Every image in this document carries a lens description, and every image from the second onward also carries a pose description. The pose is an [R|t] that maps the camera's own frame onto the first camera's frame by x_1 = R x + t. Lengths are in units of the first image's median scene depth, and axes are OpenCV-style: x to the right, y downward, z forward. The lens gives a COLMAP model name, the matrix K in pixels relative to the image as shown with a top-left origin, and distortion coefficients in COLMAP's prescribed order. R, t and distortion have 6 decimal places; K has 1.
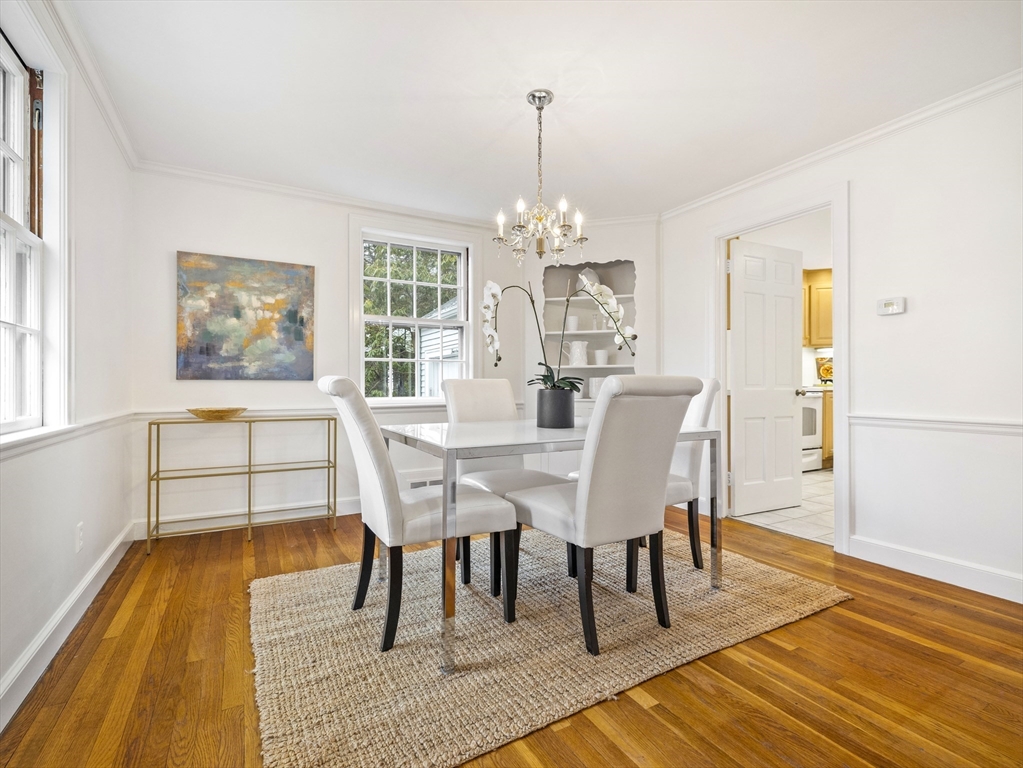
lens RADIAL K [[482.5, 0, 514.6], [0, 482.5, 384.0], [0, 0, 1]] dist [-0.003252, 0.000978]
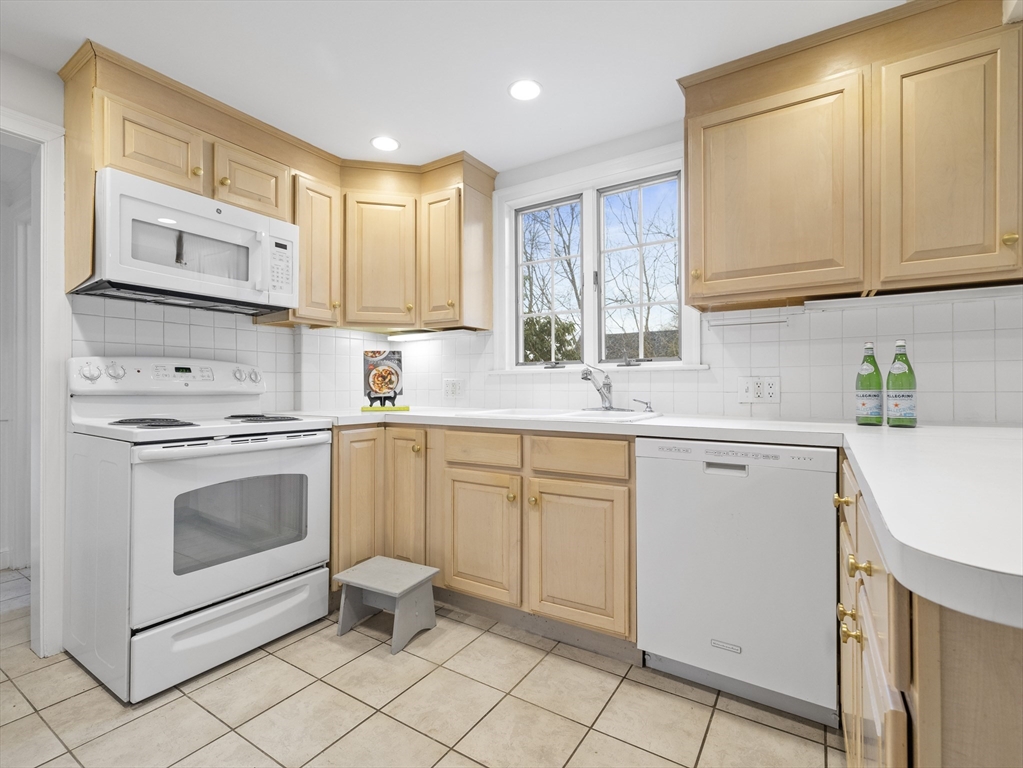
lens RADIAL K [[482.5, 0, 509.4], [0, 482.5, 385.9], [0, 0, 1]] dist [-0.003252, 0.000978]
pose [[0.886755, -0.002292, 0.462233, 0.537233], [0.003548, 0.999992, -0.001848, -0.018726], [-0.462225, 0.003279, 0.886756, 0.515687]]
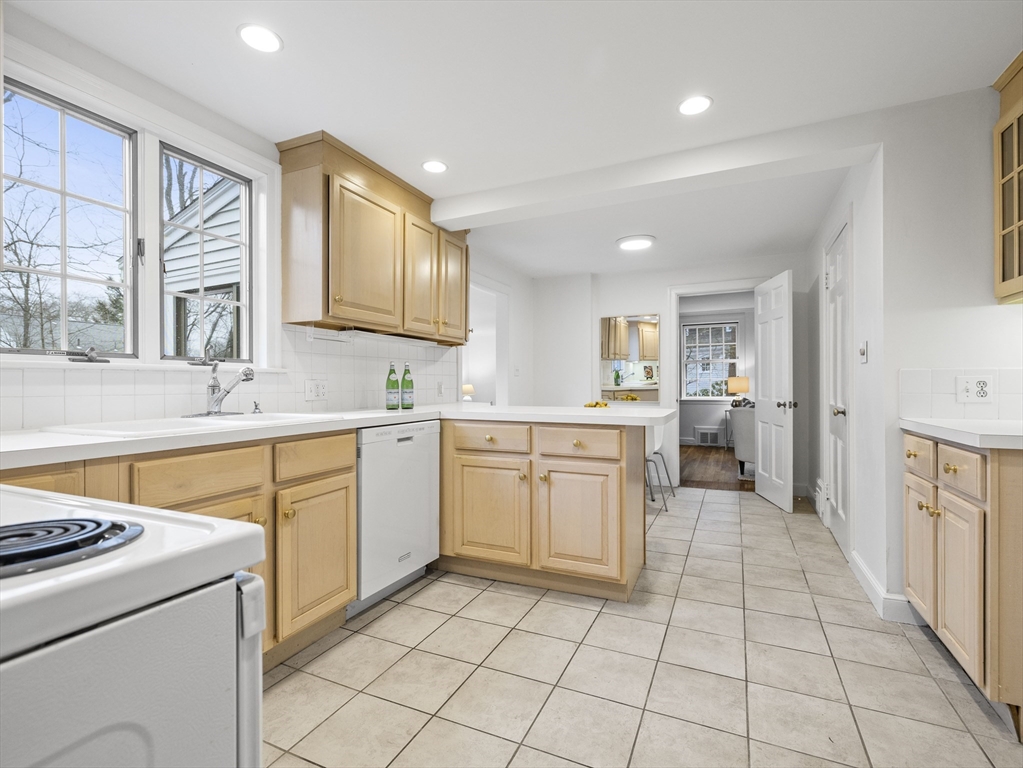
lens RADIAL K [[482.5, 0, 512.0], [0, 482.5, 383.0], [0, 0, 1]] dist [-0.003252, 0.000978]
pose [[-0.581877, 0.003043, 0.813271, 0.376919], [0.002764, 0.999995, -0.001764, -0.021283], [-0.813272, 0.001222, -0.581882, 0.869276]]
